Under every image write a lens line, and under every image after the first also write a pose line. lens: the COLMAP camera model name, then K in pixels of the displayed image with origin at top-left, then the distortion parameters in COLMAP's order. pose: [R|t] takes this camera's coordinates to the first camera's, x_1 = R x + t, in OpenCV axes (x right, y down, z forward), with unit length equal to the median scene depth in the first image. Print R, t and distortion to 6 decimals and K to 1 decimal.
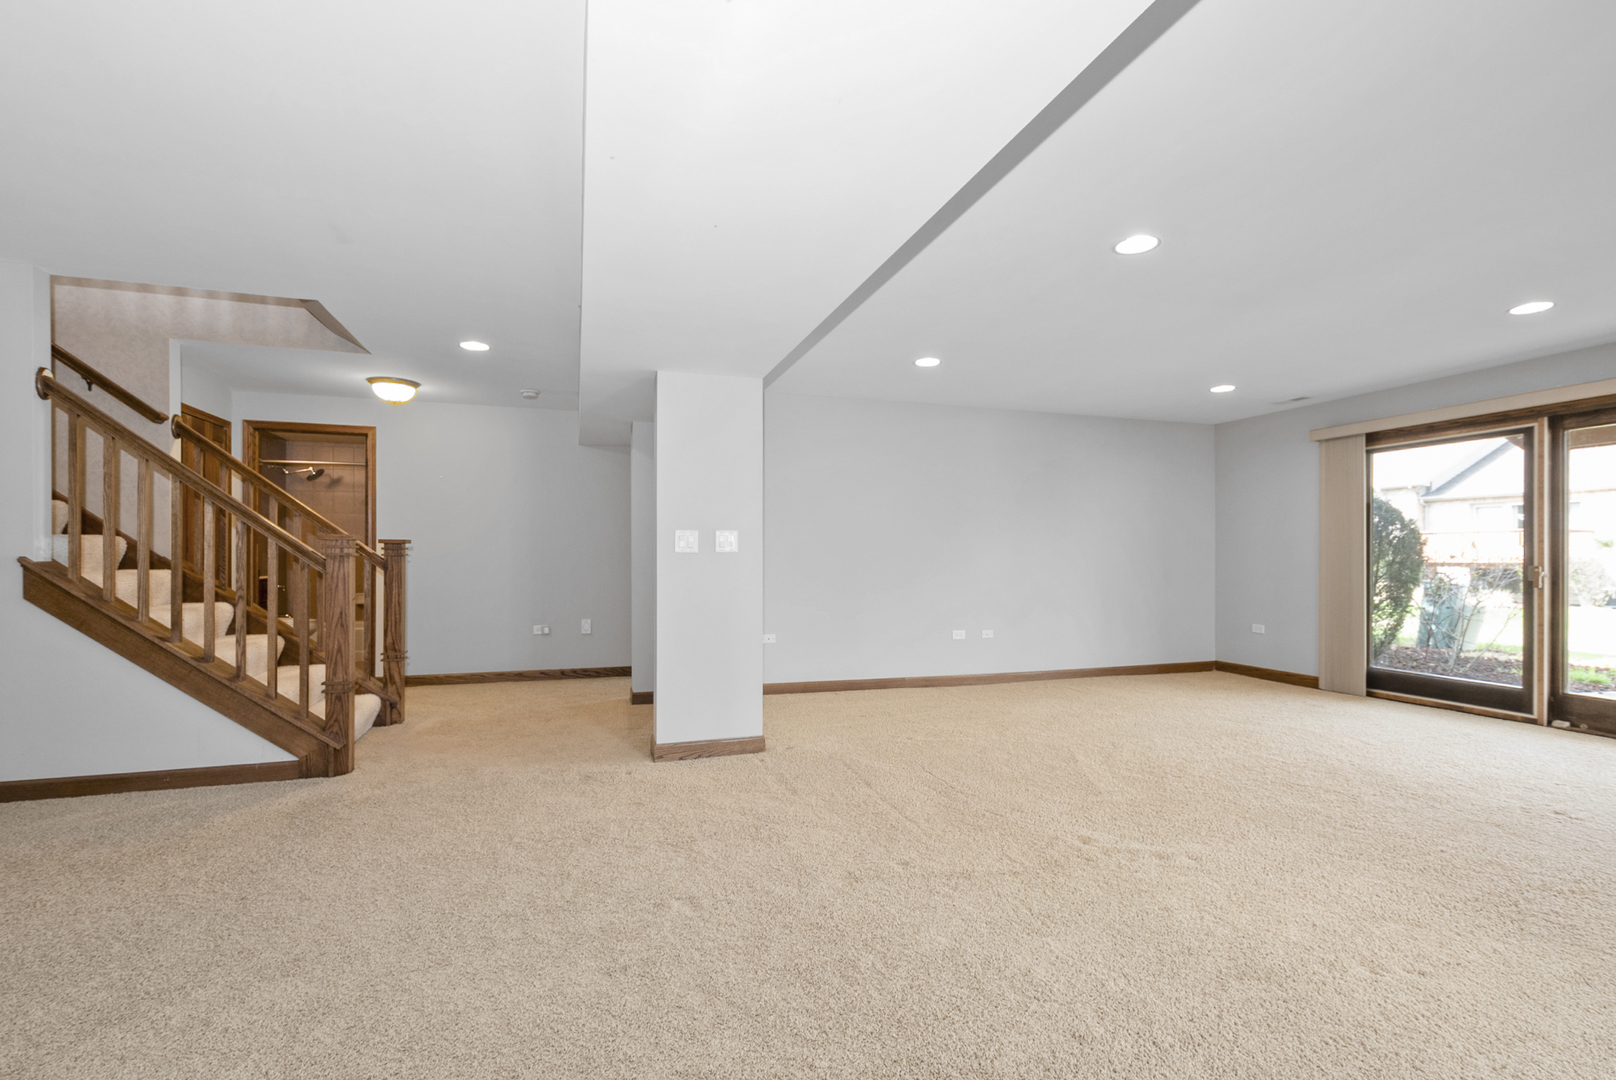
lens RADIAL K [[719.0, 0, 814.7], [0, 719.0, 562.8], [0, 0, 1]] dist [0.010189, -0.003281]
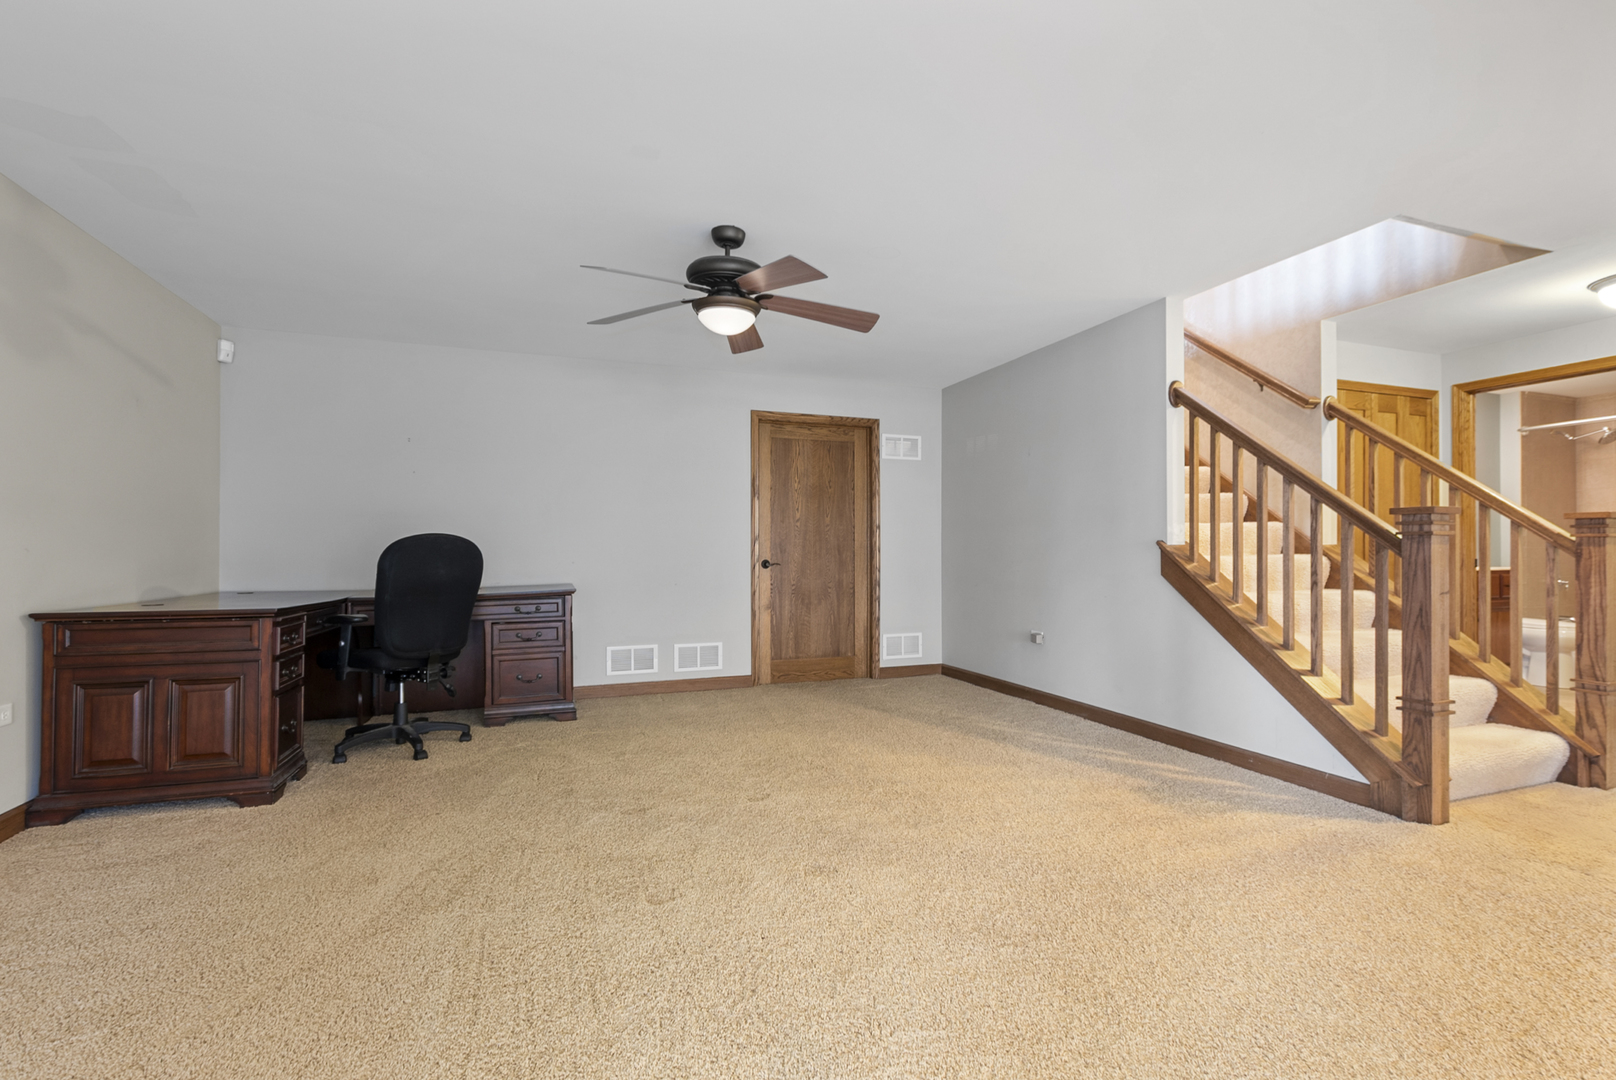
lens RADIAL K [[719.0, 0, 792.3], [0, 719.0, 552.9], [0, 0, 1]] dist [0.010189, -0.003281]
pose [[0.038861, -0.000037, -0.999245, 0.080146], [-0.006376, 0.999980, -0.000285, 0.014122], [0.999224, 0.006383, 0.038860, 0.306898]]
